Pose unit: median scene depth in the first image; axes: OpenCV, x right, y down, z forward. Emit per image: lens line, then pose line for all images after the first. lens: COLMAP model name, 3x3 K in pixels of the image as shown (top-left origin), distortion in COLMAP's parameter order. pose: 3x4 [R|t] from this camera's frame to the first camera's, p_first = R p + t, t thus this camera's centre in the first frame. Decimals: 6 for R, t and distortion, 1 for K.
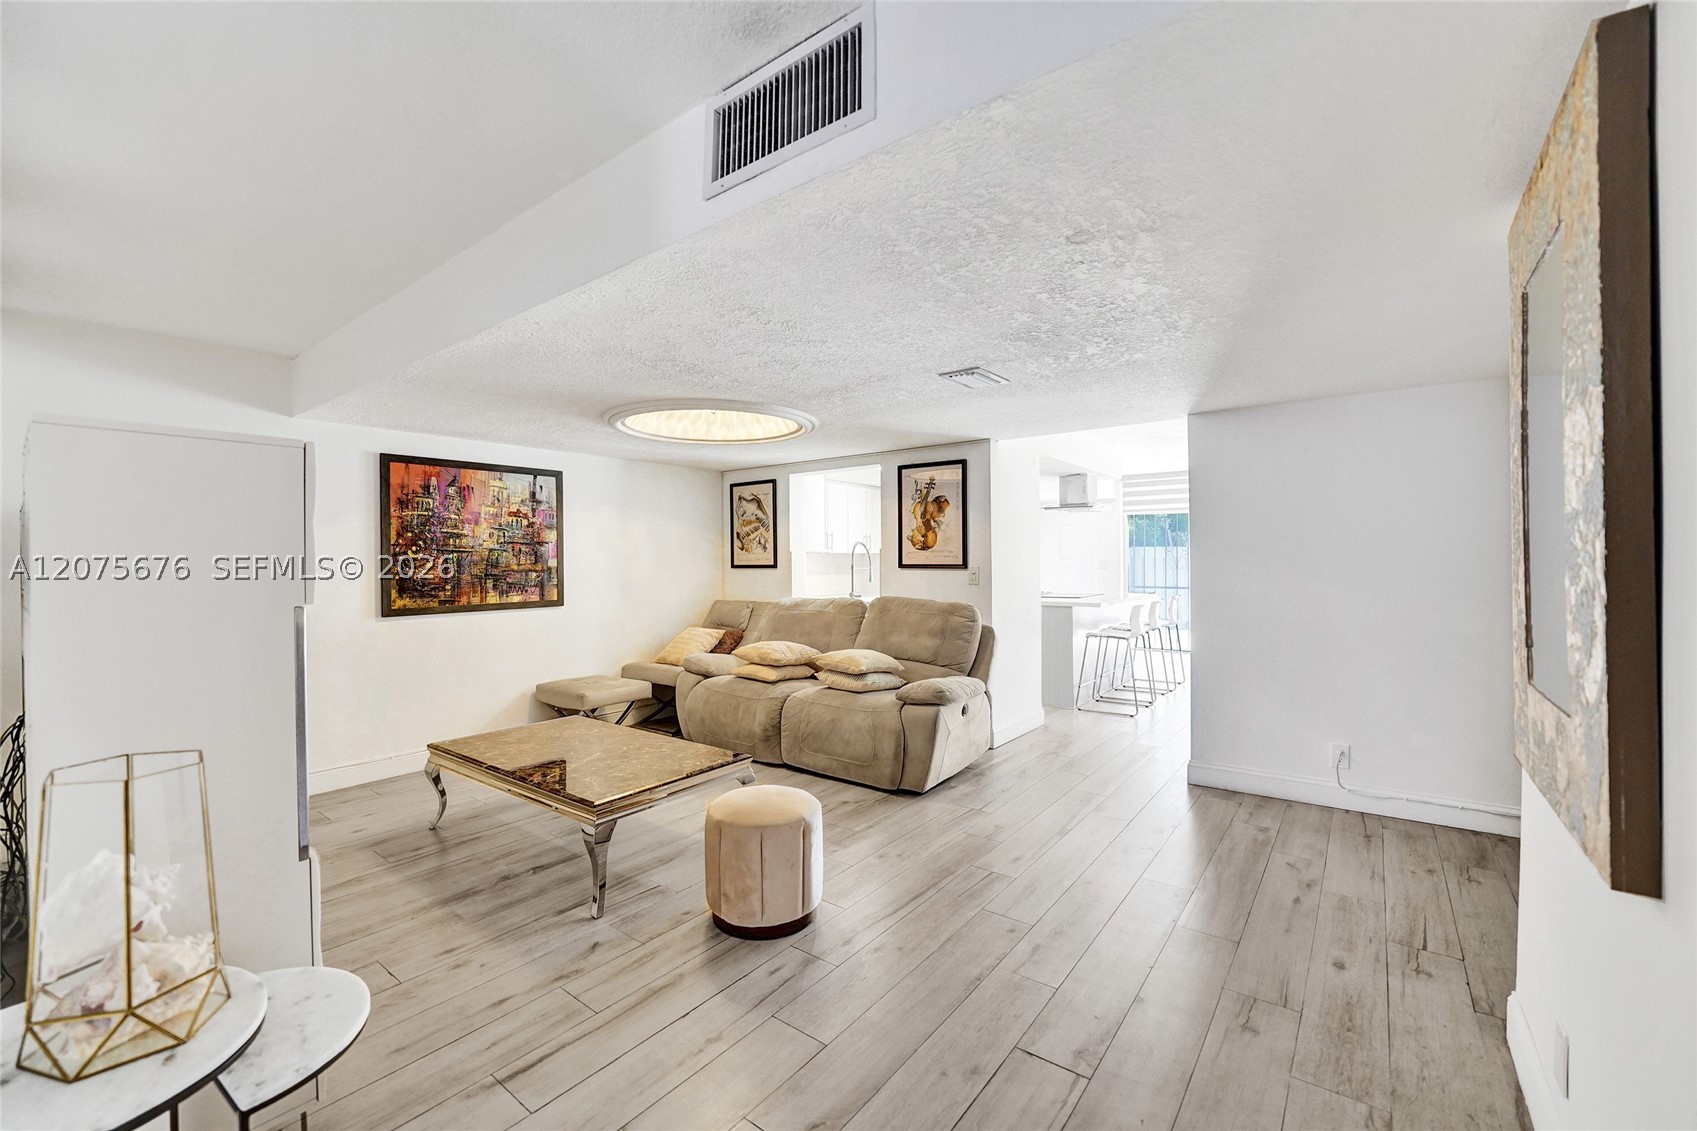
lens RADIAL K [[695.0, 0, 845.2], [0, 695.0, 562.9], [0, 0, 1]] dist [-0.024083, 0.000734]
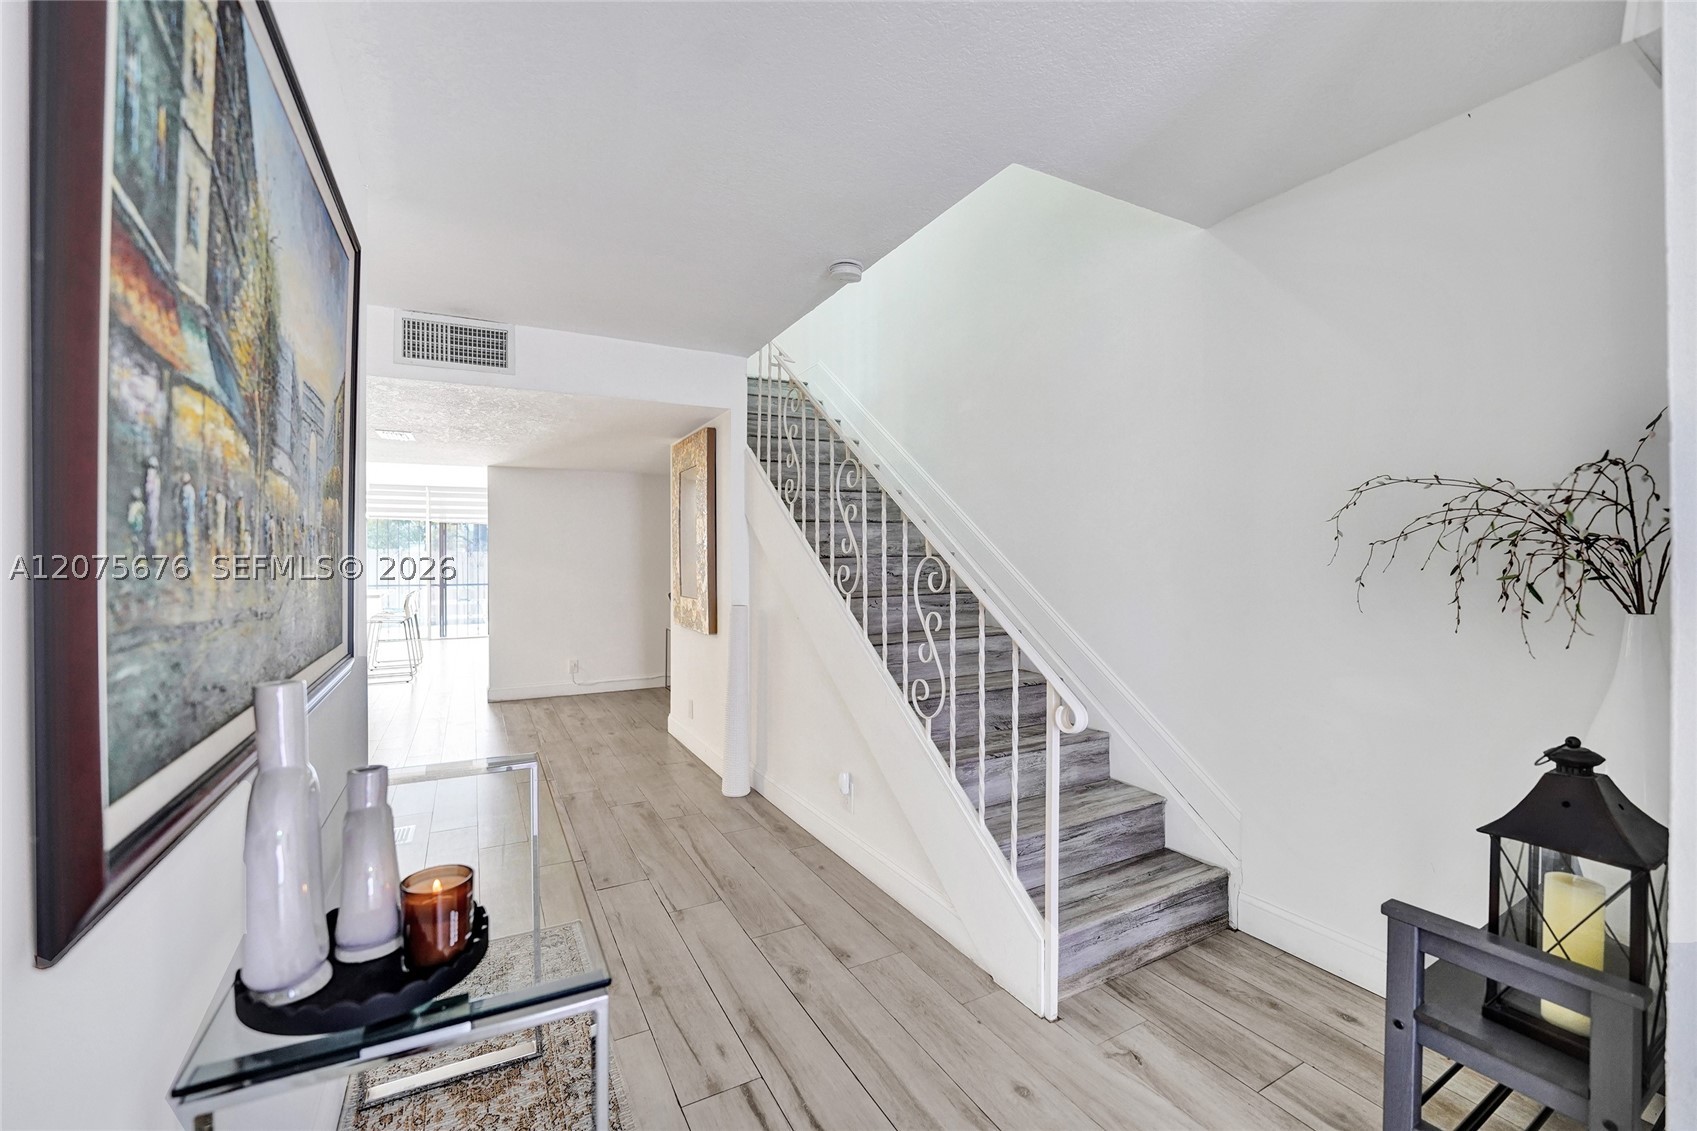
lens RADIAL K [[695.0, 0, 845.2], [0, 695.0, 562.9], [0, 0, 1]] dist [-0.024083, 0.000734]
pose [[0.409081, 0.001392, 0.912497, -0.497920], [0.003169, 0.999991, -0.002946, 0.009183], [-0.912492, 0.004097, 0.409073, -0.314383]]
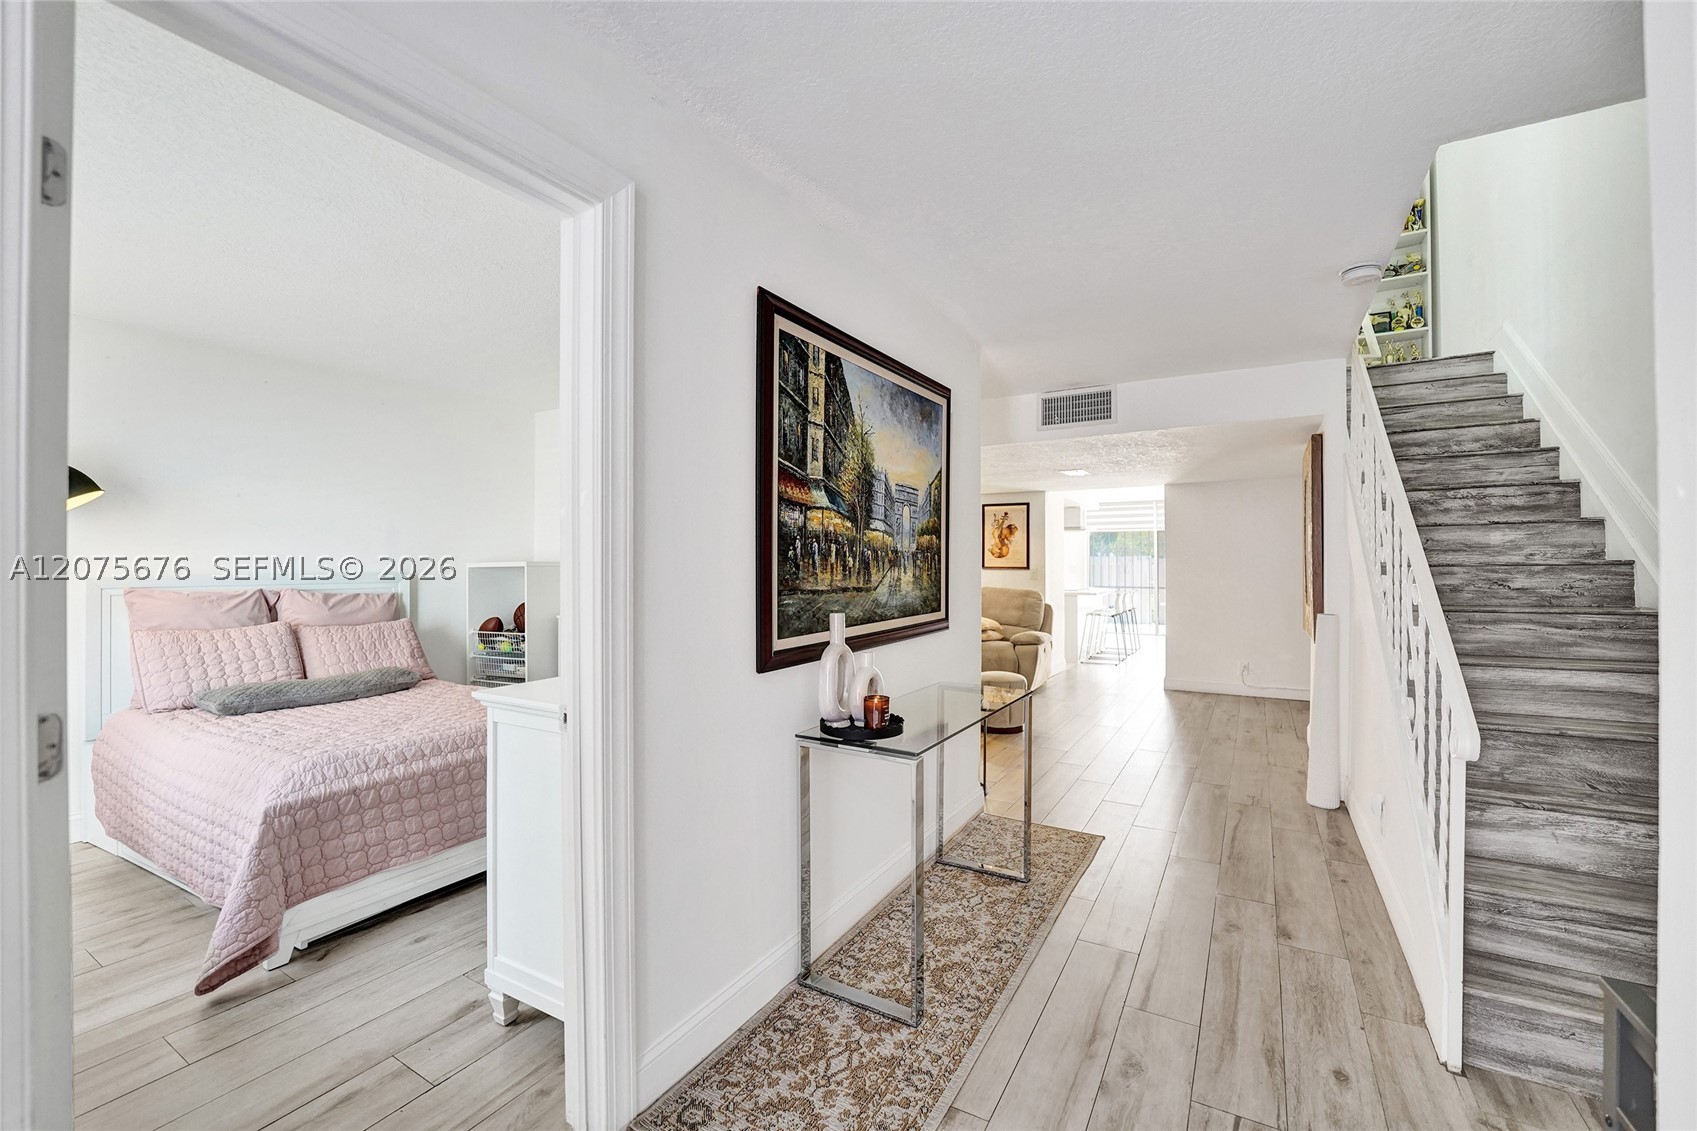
lens RADIAL K [[695.0, 0, 845.2], [0, 695.0, 562.9], [0, 0, 1]] dist [-0.024083, 0.000734]
pose [[0.993057, 0.008290, 0.117339, -0.452255], [-0.007530, 0.999948, -0.006920, 0.007225], [-0.117390, 0.005989, 0.993068, -0.578546]]
